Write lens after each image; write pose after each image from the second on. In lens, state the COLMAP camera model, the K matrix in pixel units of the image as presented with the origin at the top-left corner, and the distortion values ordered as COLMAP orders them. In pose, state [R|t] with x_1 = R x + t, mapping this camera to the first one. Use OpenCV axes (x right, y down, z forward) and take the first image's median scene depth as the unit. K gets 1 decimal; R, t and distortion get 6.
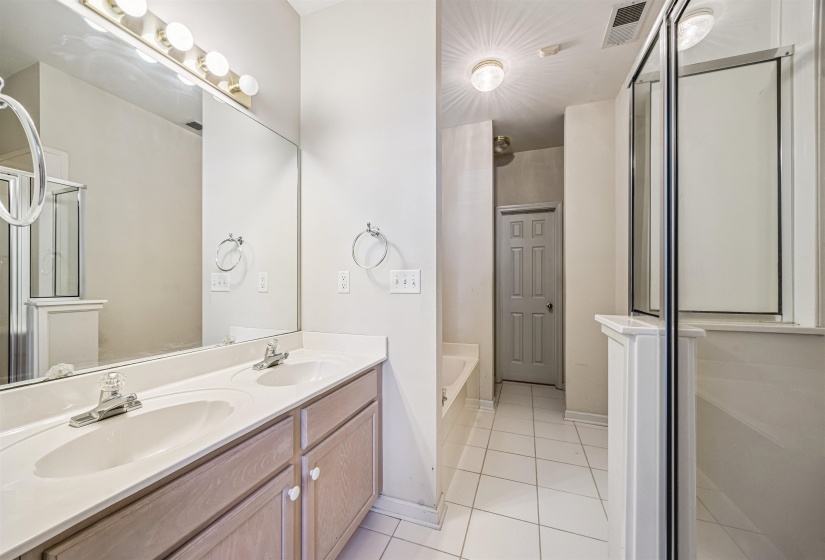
lens RADIAL K [[315.3, 0, 411.5], [0, 315.3, 283.9], [0, 0, 1]] dist [0.000379, 0.000019]
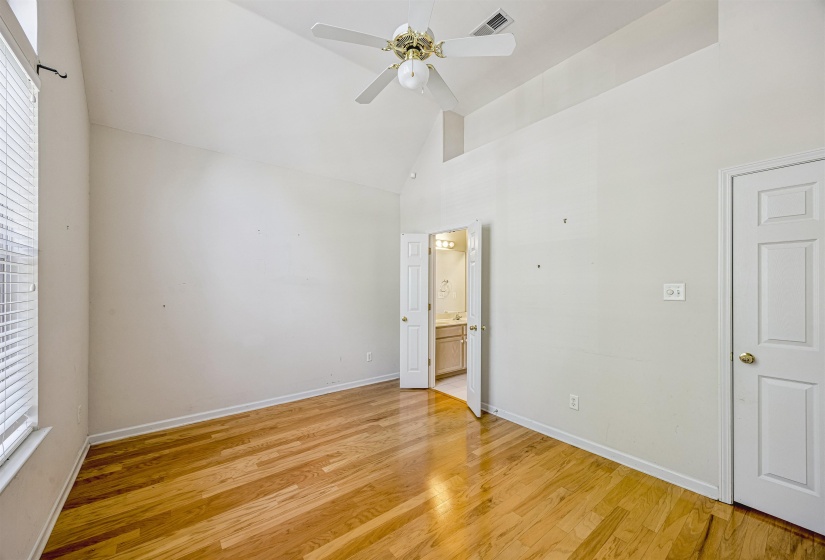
lens RADIAL K [[315.3, 0, 411.4], [0, 315.3, 285.6], [0, 0, 1]] dist [0.000379, 0.000019]
pose [[0.851645, -0.001426, -0.524117, 0.888080], [-0.001634, 0.999984, -0.005376, -0.099893], [0.524117, 0.005435, 0.851629, -2.086534]]
